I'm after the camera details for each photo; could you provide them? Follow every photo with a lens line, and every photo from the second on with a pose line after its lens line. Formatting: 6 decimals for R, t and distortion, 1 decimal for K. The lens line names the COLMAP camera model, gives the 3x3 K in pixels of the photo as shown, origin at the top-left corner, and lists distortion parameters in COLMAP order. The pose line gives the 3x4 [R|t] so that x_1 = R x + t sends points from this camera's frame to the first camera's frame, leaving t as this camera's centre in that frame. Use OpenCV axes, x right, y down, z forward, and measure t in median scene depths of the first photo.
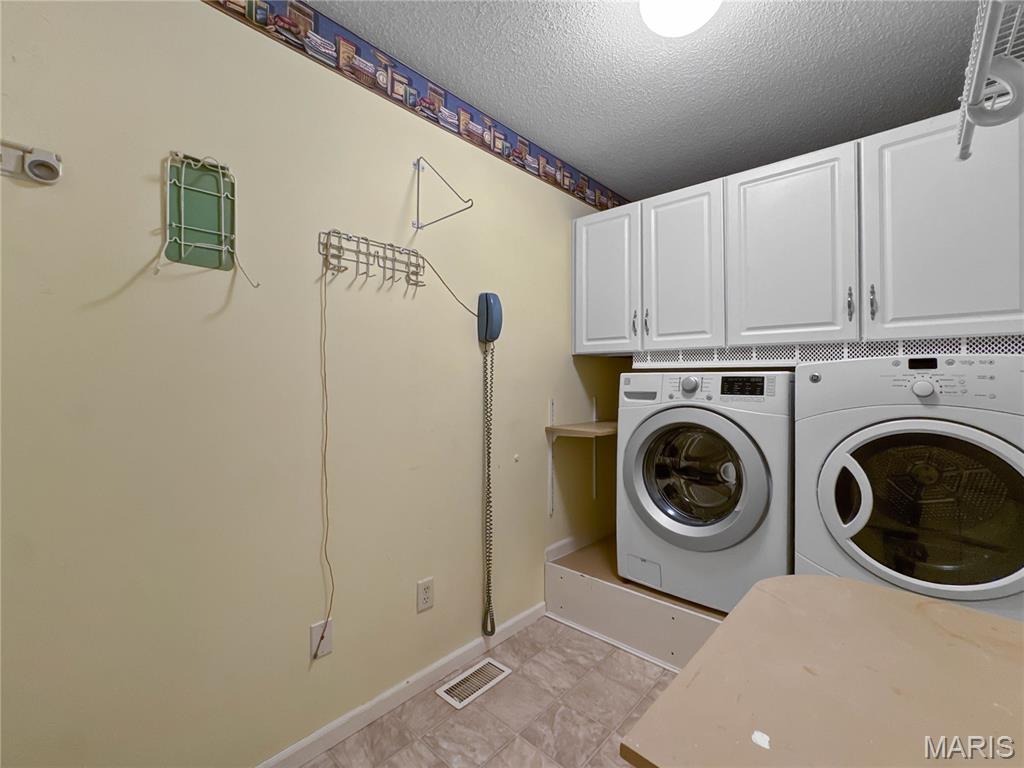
lens RADIAL K [[446.9, 0, 467.1], [0, 446.9, 384.2], [0, 0, 1]] dist [-0.025935, 0.006176]
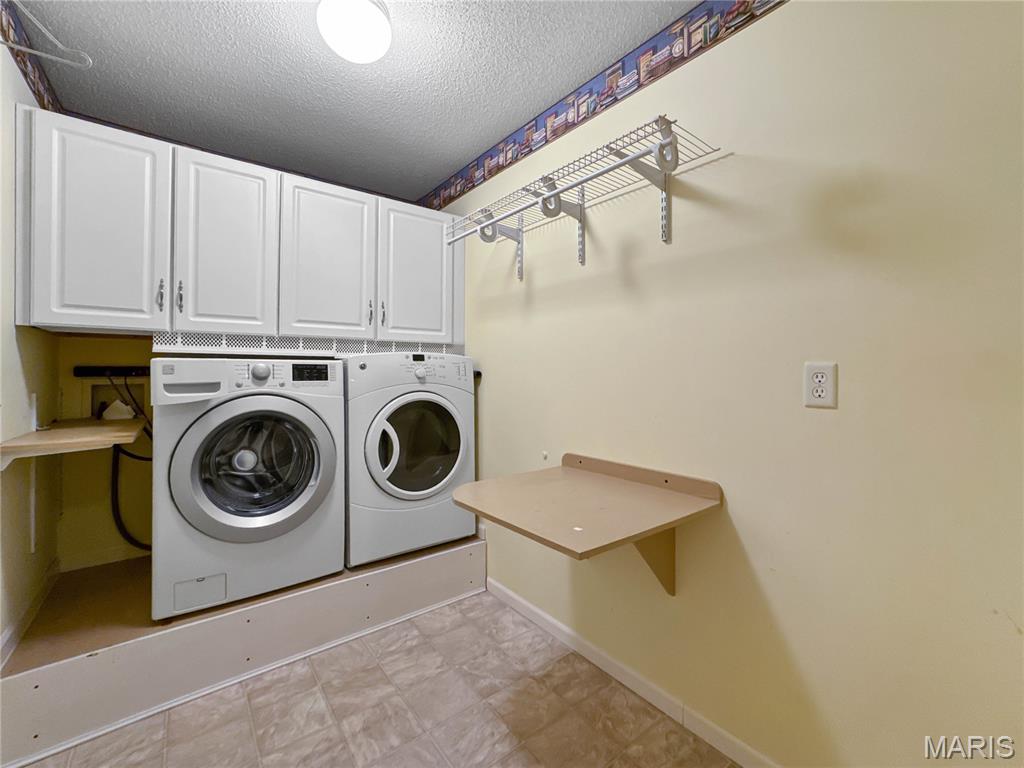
lens RADIAL K [[434.5, 0, 509.5], [0, 434.5, 379.4], [0, 0, 1]] dist [-0.037425, 0.013347]
pose [[0.104076, -0.024633, 0.994264, -0.385885], [0.004768, 0.999694, 0.024269, -0.002997], [-0.994558, 0.002215, 0.104162, 0.371734]]
